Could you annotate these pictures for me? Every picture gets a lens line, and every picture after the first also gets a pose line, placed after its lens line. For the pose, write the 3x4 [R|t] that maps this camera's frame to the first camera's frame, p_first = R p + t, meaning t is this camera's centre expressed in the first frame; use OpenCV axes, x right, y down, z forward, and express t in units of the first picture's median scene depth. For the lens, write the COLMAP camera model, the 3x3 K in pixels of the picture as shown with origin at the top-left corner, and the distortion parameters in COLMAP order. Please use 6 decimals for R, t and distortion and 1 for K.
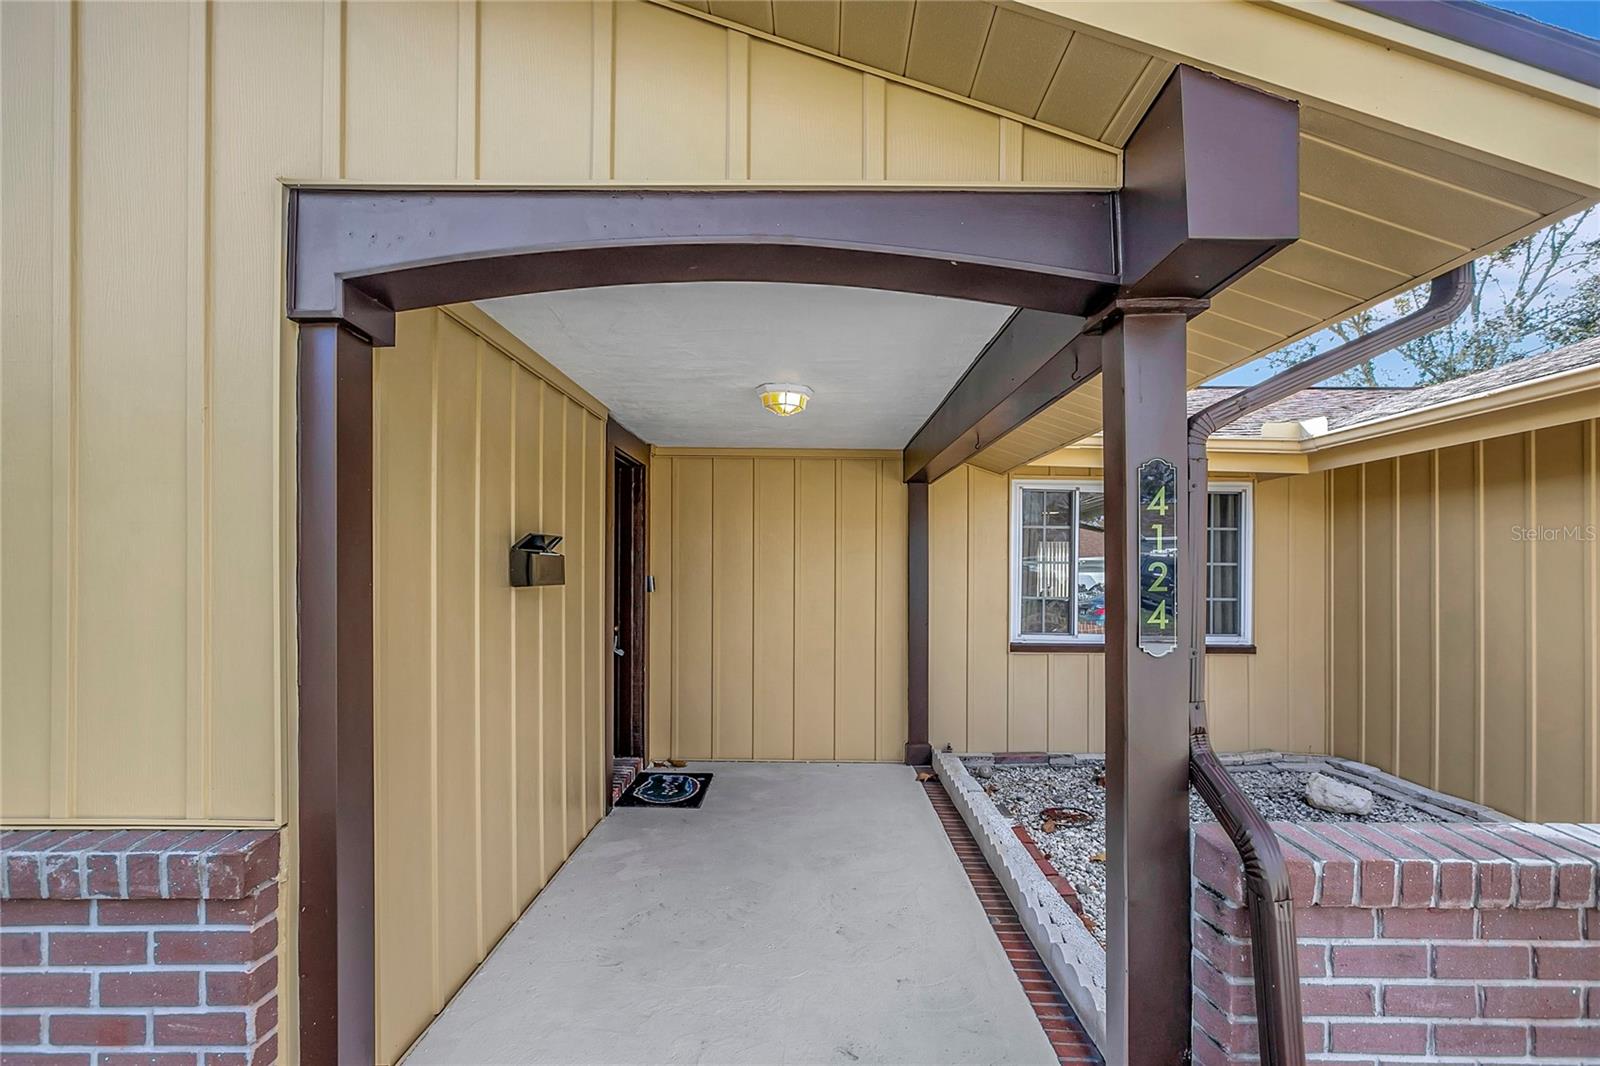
lens RADIAL K [[734.7, 0, 802.8], [0, 734.7, 572.5], [0, 0, 1]] dist [-0.009317, 0.002277]
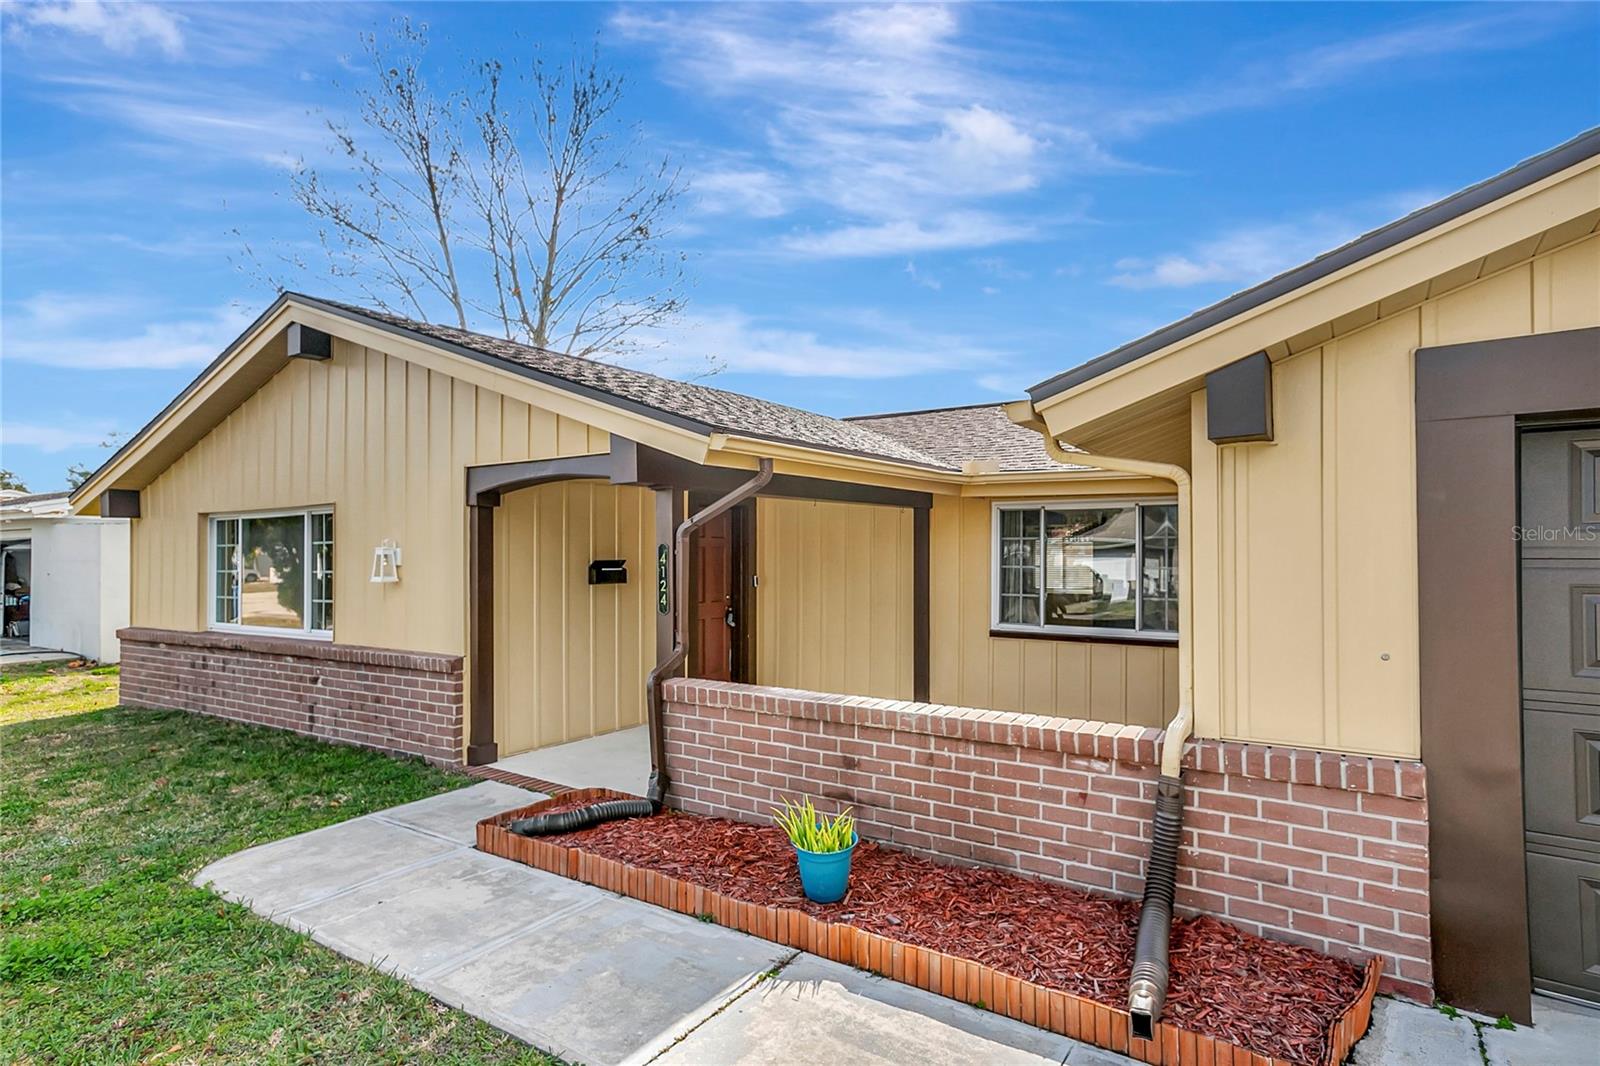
lens RADIAL K [[869.9, 0, 800.4], [0, 869.9, 537.2], [0, 0, 1]] dist [0.000850, 0.000057]
pose [[0.834298, -0.015512, -0.551096, 2.758935], [0.003947, 0.999747, -0.022165, -0.109937], [0.551300, 0.016317, 0.834147, -1.486071]]
